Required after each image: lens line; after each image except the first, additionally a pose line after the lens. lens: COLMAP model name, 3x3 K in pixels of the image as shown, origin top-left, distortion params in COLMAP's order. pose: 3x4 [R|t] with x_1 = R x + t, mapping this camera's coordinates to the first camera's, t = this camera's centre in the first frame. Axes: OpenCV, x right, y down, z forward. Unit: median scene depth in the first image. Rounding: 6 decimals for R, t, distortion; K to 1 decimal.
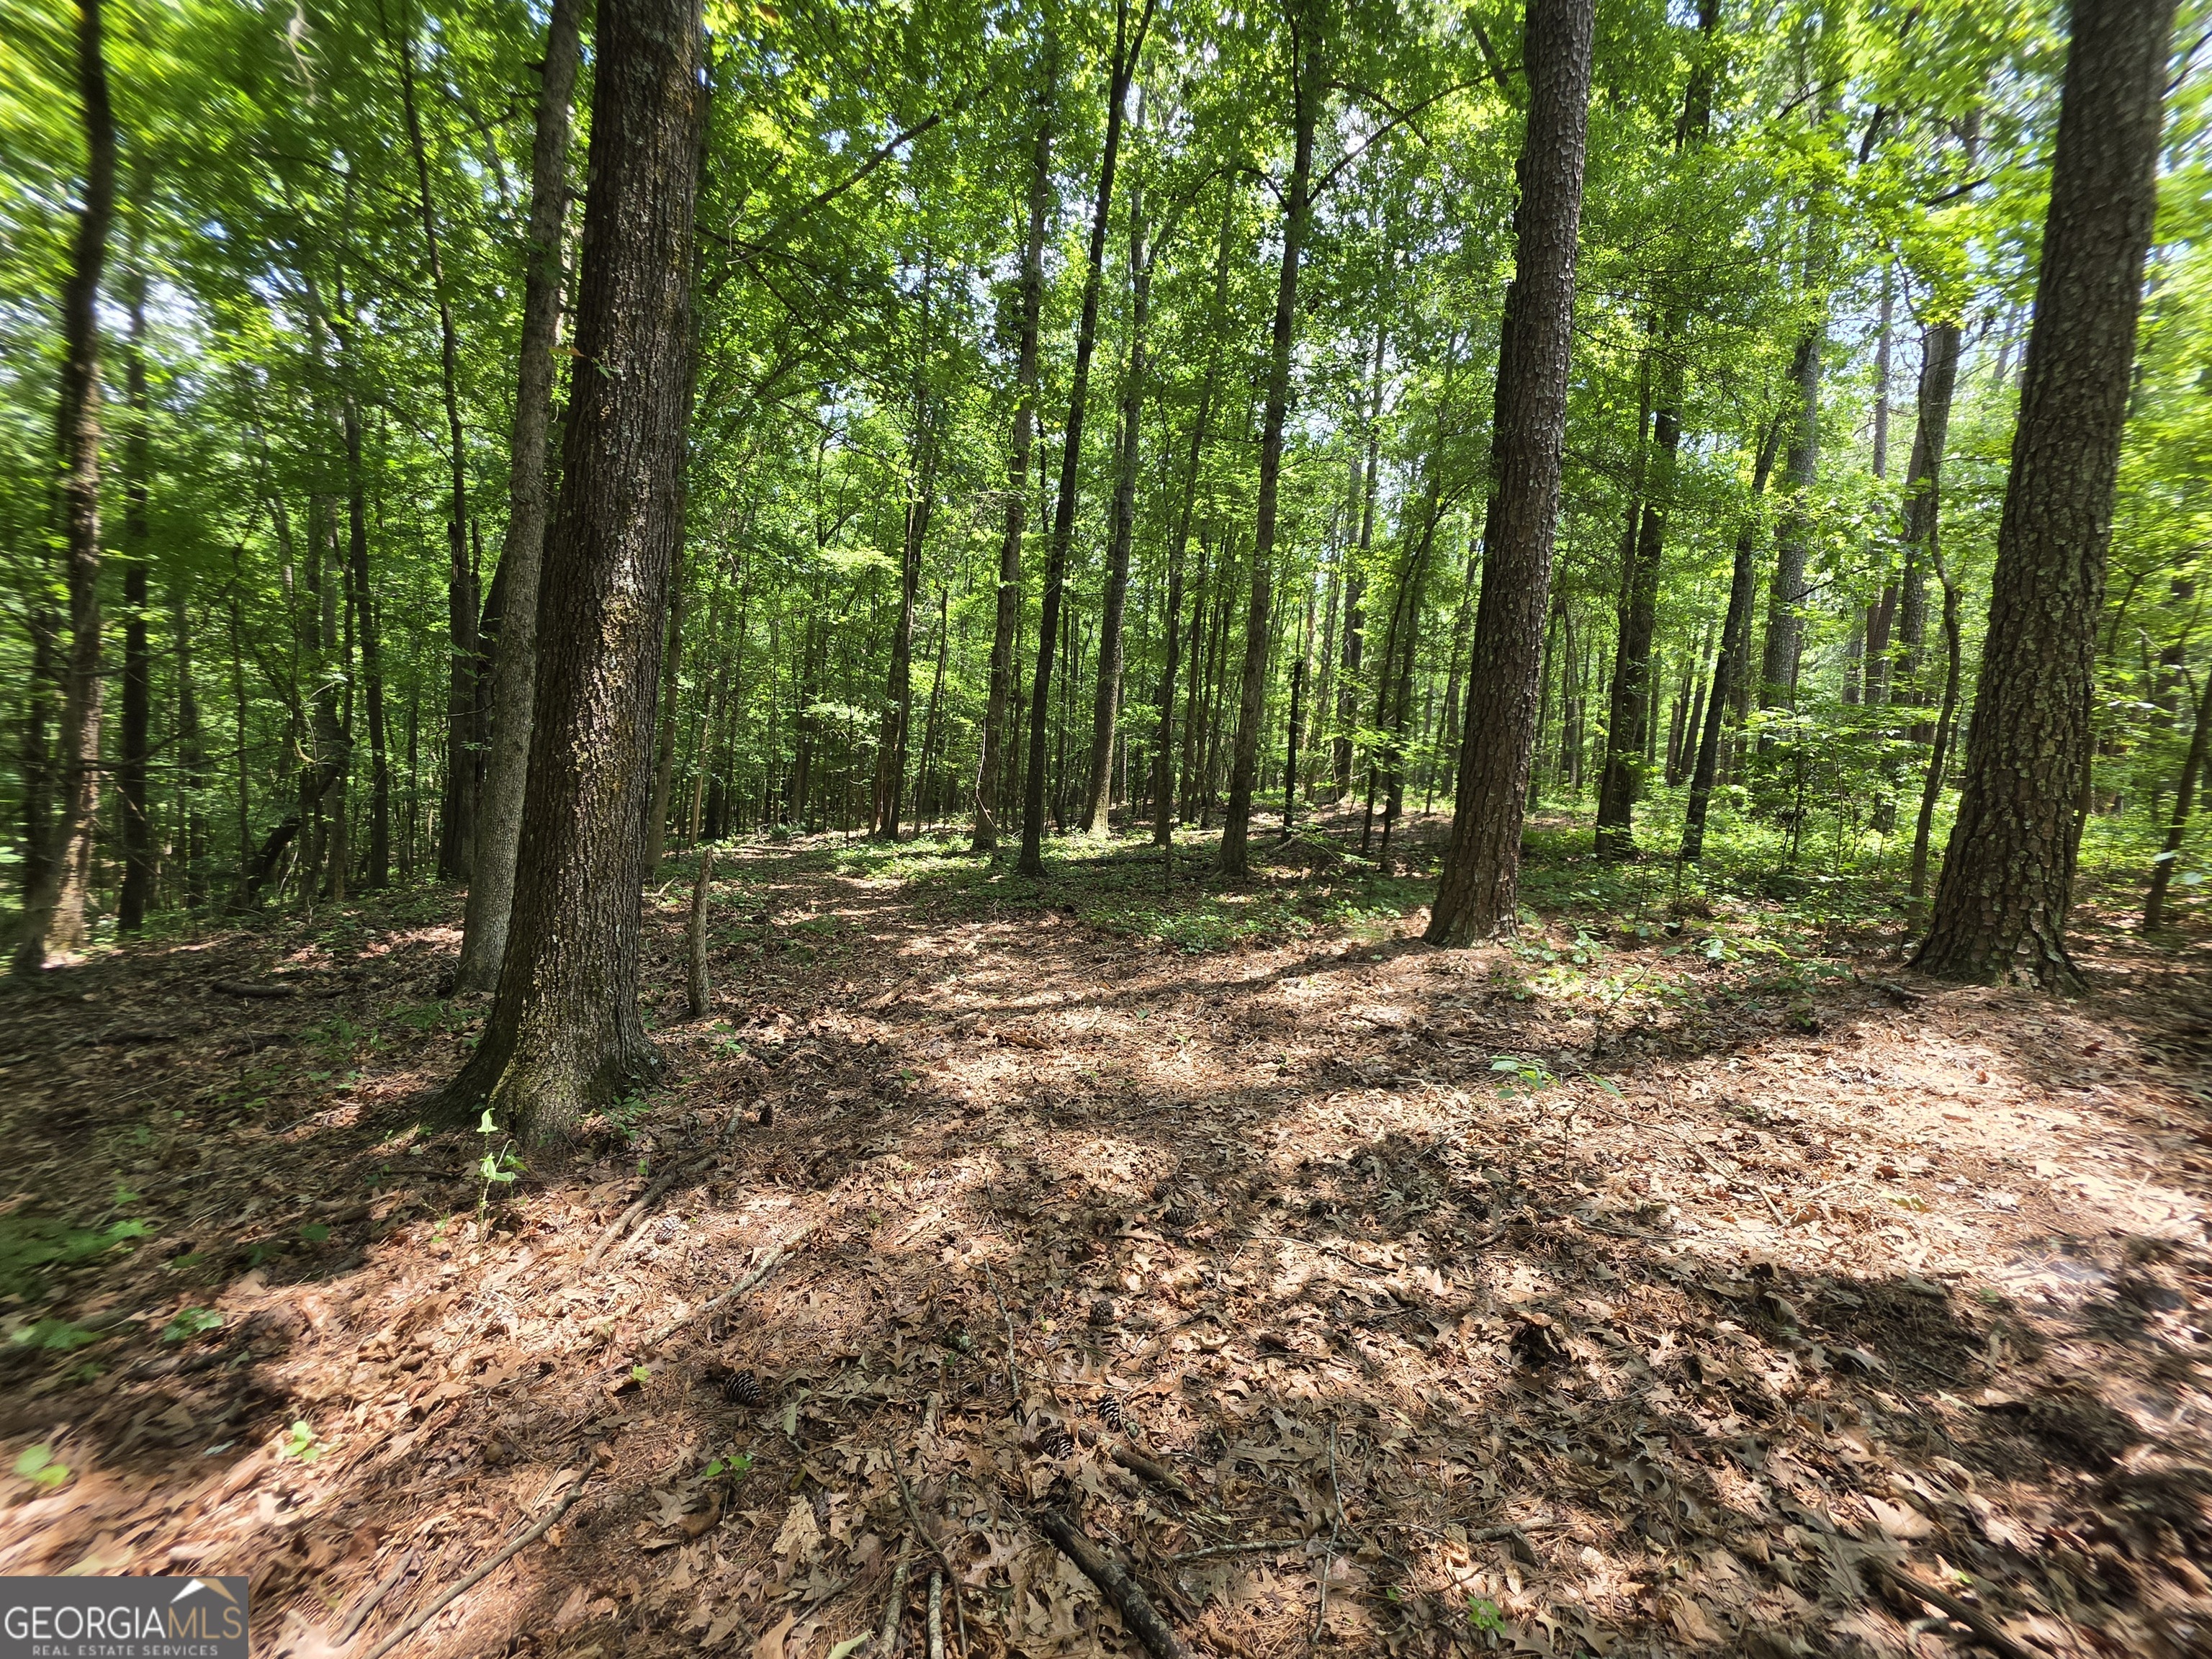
lens RADIAL K [[893.5, 0, 1113.8], [0, 893.5, 830.1], [0, 0, 1]] dist [-0.004595, 0.002036]
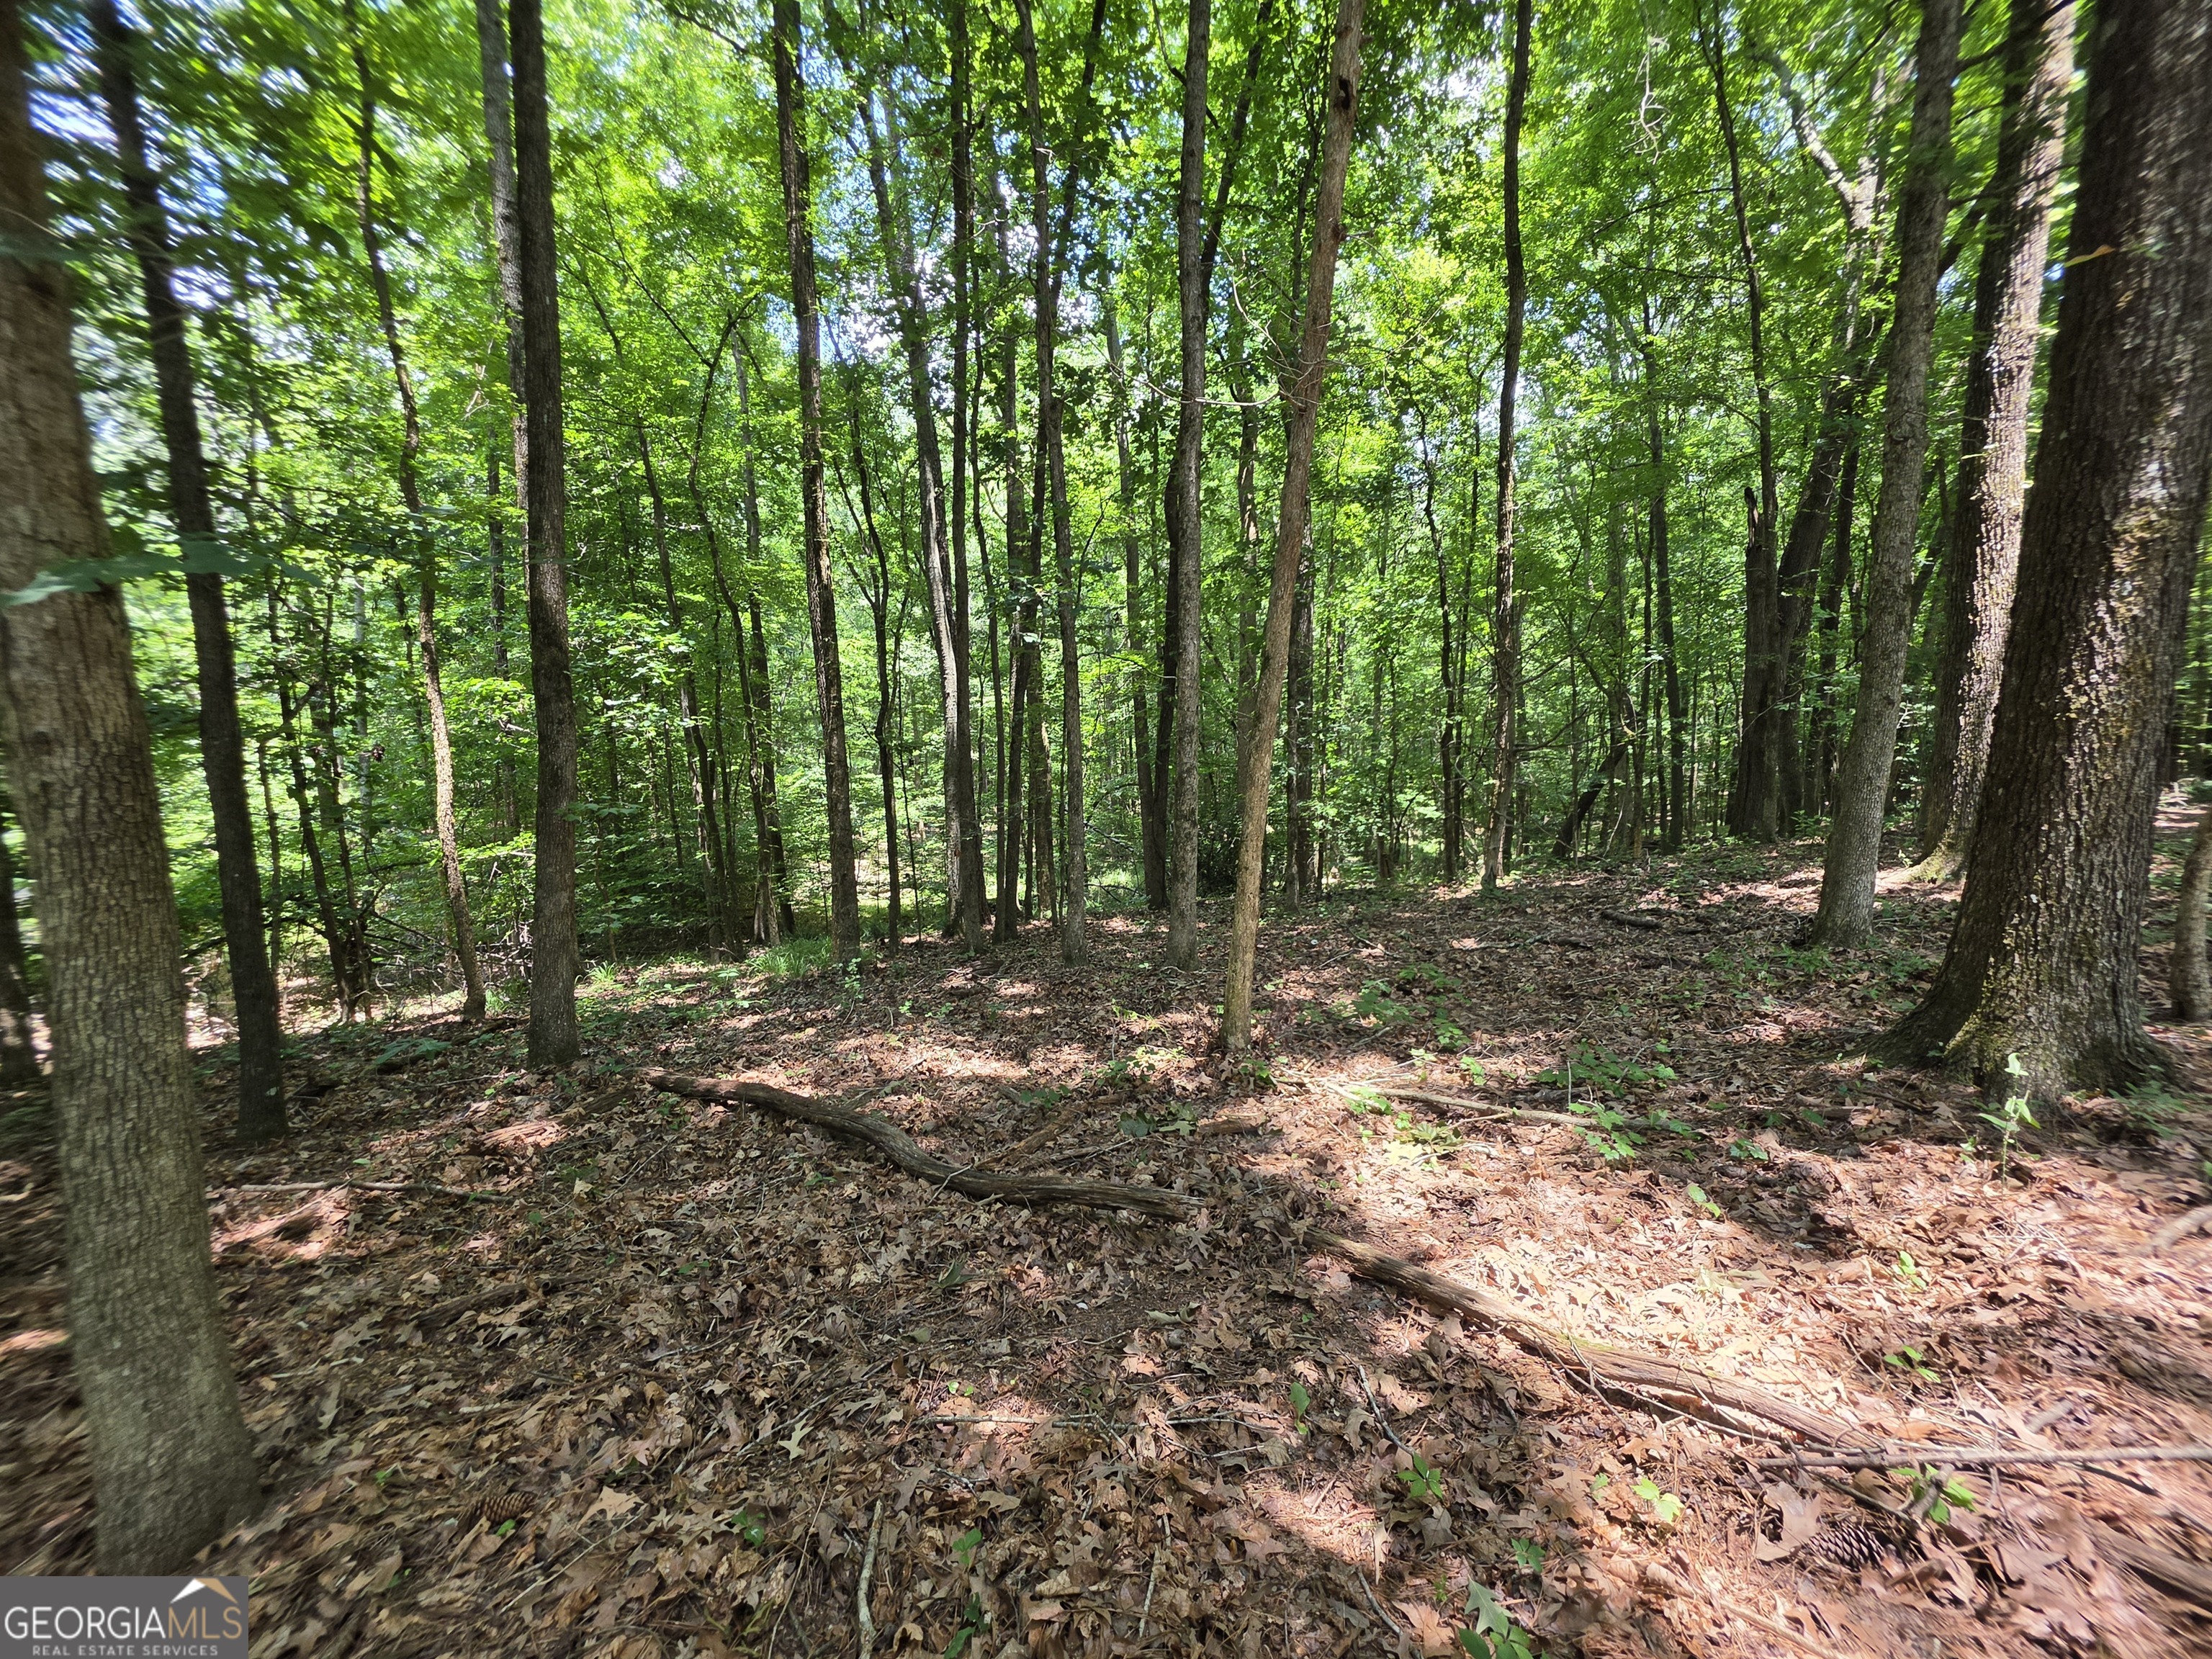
lens RADIAL K [[893.5, 0, 1101.6], [0, 893.5, 829.4], [0, 0, 1]] dist [-0.004595, 0.002036]
pose [[0.318221, 0.028465, -0.947589, -0.049298], [0.010684, 0.999378, 0.033608, 0.006515], [0.947956, -0.020819, 0.317719, -0.230990]]
